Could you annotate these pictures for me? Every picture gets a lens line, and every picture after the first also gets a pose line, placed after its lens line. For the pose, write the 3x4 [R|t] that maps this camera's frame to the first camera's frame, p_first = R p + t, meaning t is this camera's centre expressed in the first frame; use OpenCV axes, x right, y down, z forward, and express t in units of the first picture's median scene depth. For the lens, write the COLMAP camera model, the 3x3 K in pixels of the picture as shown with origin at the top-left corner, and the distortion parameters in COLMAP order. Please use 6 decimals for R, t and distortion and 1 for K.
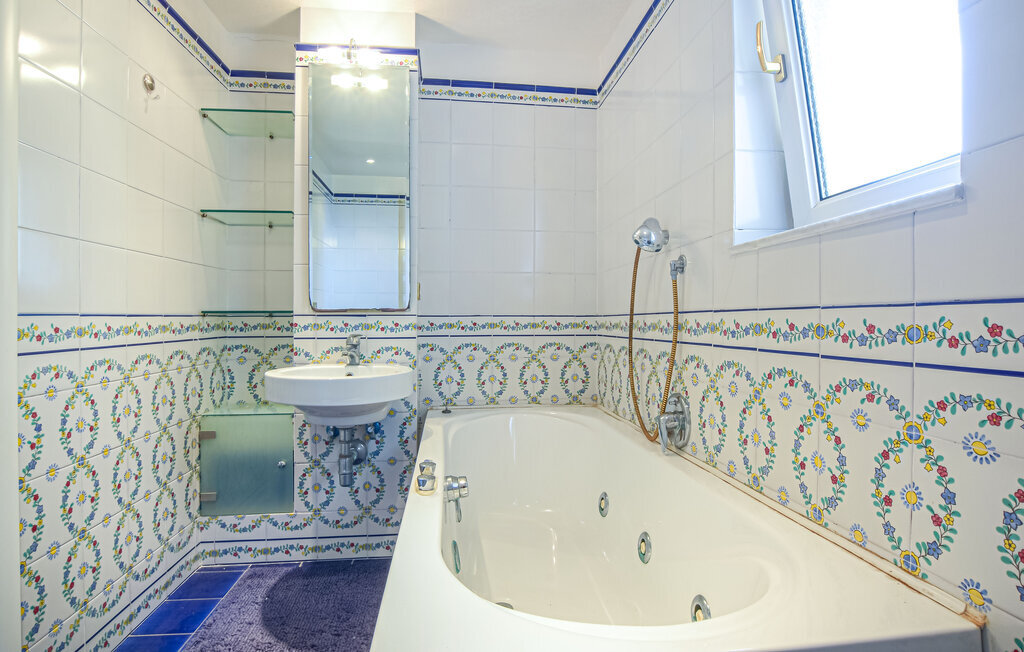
lens RADIAL K [[513.2, 0, 509.9], [0, 513.2, 328.5], [0, 0, 1]] dist [-0.002303, -0.000344]
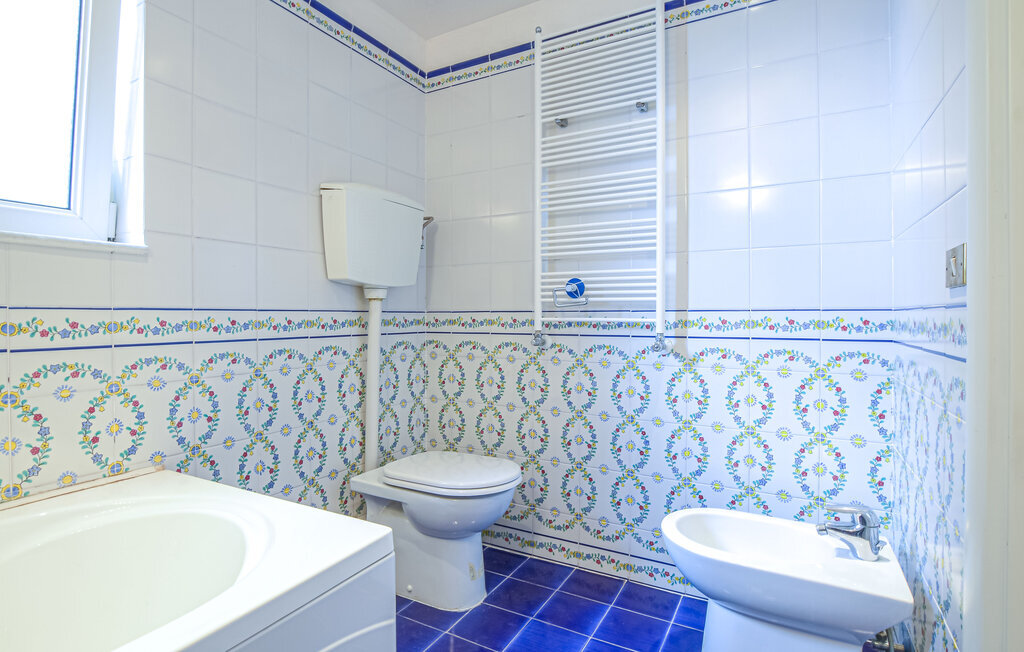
lens RADIAL K [[513.2, 0, 512.2], [0, 513.2, 323.1], [0, 0, 1]] dist [-0.002303, -0.000344]
pose [[-0.814738, -0.015274, 0.579628, -1.143510], [0.003649, 0.999498, 0.031468, -0.047612], [-0.579818, 0.027753, -0.814273, 1.540807]]
